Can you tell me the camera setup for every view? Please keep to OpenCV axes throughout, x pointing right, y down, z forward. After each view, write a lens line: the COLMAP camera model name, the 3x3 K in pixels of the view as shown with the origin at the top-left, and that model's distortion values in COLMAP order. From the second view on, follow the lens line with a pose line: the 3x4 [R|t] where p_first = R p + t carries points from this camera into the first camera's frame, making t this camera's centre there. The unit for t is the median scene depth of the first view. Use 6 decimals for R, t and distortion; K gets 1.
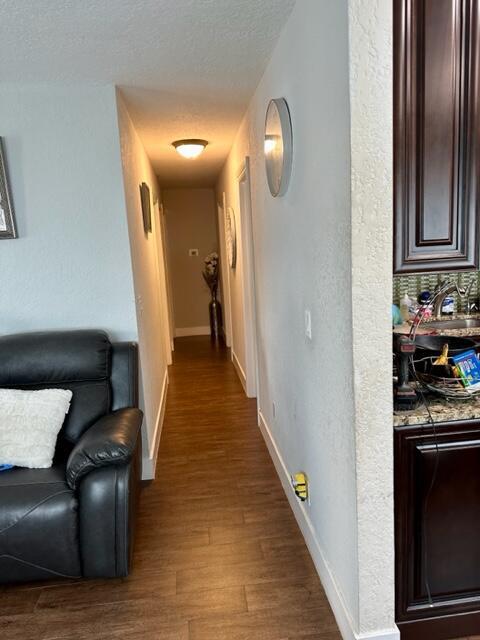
lens RADIAL K [[457.7, 0, 240.9], [0, 457.7, 320.3], [0, 0, 1]] dist [0.042697, -0.055409]
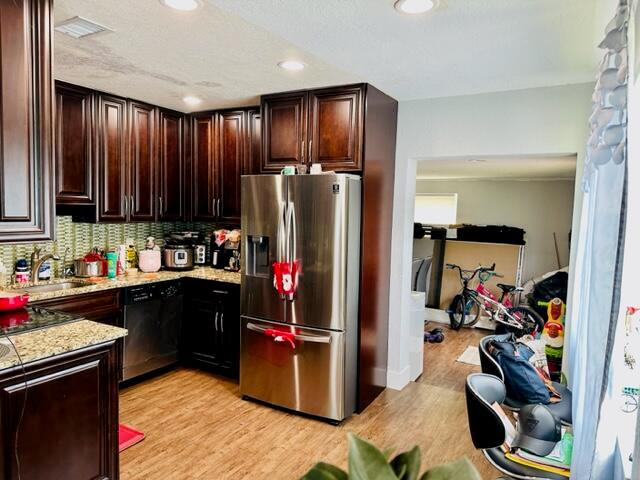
lens RADIAL K [[457.7, 0, 317.7], [0, 457.7, 242.8], [0, 0, 1]] dist [0.042697, -0.055409]
pose [[0.600684, 0.006278, 0.799462, -0.041732], [0.071863, 0.995497, -0.061812, 0.015224], [-0.796250, 0.094581, 0.597528, -0.188303]]
